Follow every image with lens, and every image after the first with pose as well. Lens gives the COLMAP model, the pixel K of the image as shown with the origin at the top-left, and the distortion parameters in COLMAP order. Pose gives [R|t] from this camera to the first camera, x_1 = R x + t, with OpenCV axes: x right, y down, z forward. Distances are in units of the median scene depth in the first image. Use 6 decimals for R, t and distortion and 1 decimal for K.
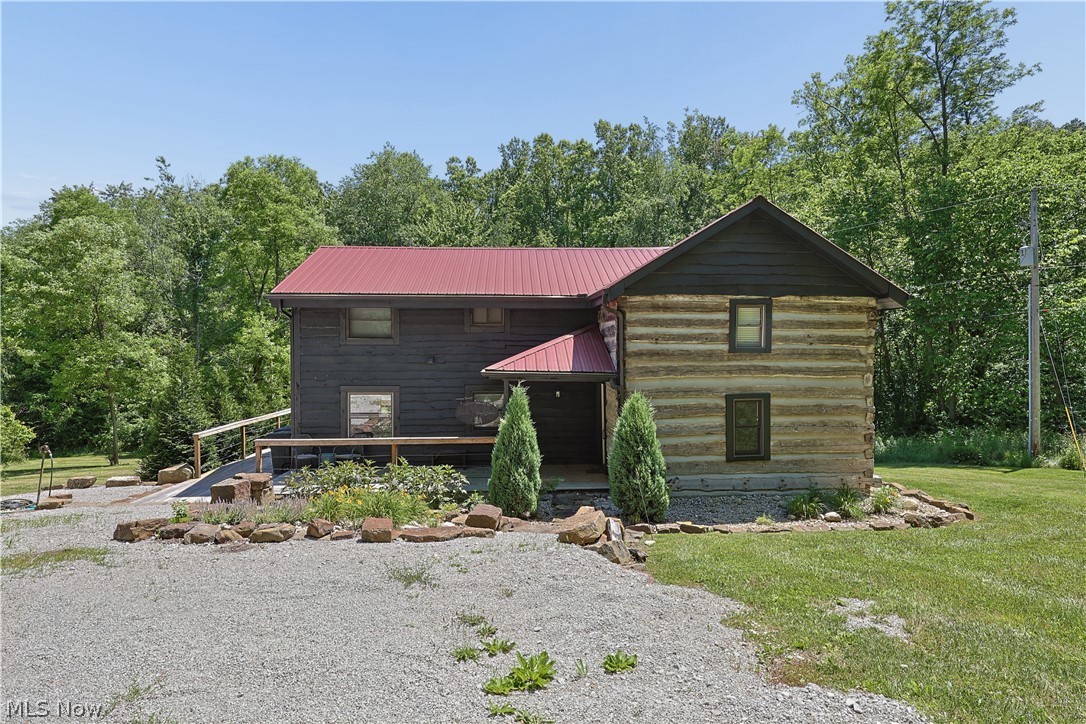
lens RADIAL K [[595.4, 0, 535.9], [0, 595.4, 358.8], [0, 0, 1]] dist [0.011053, -0.003903]
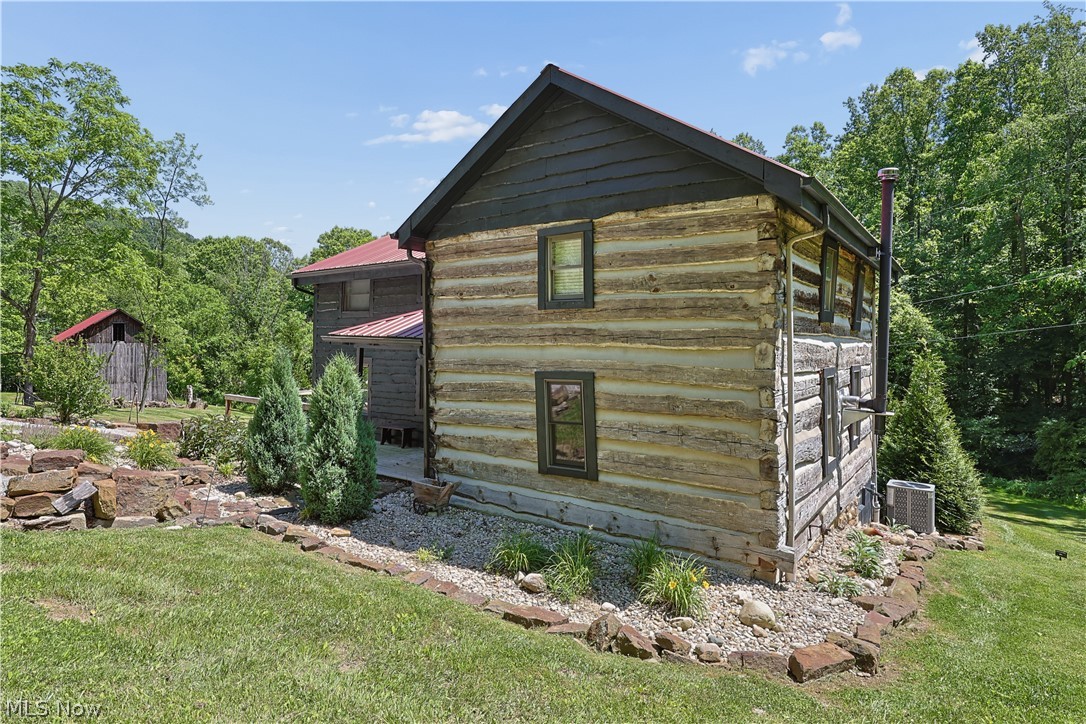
lens RADIAL K [[595.4, 0, 525.1], [0, 595.4, 342.2], [0, 0, 1]] dist [0.011053, -0.003903]
pose [[0.753679, 0.006749, -0.657208, 0.748018], [-0.027760, 0.999382, -0.021572, 0.041246], [0.656656, 0.034503, 0.753401, 0.481866]]
